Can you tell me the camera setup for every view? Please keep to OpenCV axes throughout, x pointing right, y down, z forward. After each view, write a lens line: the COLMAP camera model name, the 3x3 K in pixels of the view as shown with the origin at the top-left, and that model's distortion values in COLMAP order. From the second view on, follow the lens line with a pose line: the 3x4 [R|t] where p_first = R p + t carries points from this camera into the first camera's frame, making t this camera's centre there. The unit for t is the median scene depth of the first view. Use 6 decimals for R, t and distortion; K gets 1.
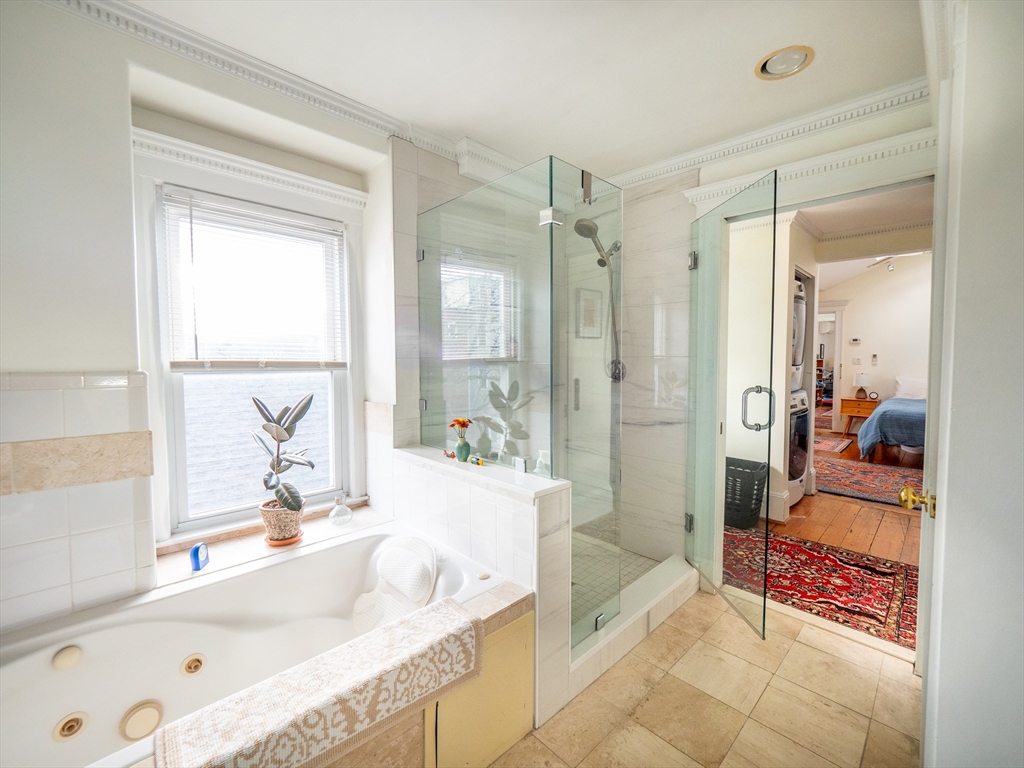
lens RADIAL K [[438.9, 0, 520.6], [0, 438.9, 379.1], [0, 0, 1]] dist [-0.008346, -0.000628]
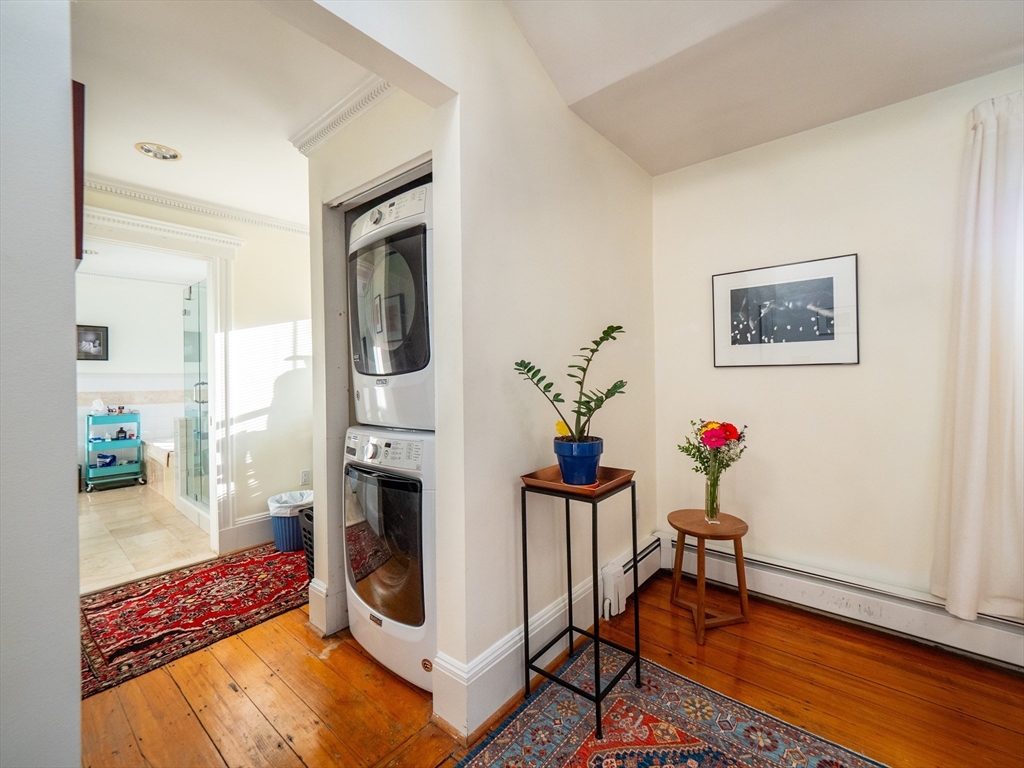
lens RADIAL K [[438.9, 0, 518.0], [0, 438.9, 378.2], [0, 0, 1]] dist [-0.008346, -0.000628]
pose [[0.087673, -0.000871, -0.996149, 1.628366], [-0.051933, 0.998636, -0.005444, -0.050235], [0.994795, 0.052210, 0.087508, 1.583966]]
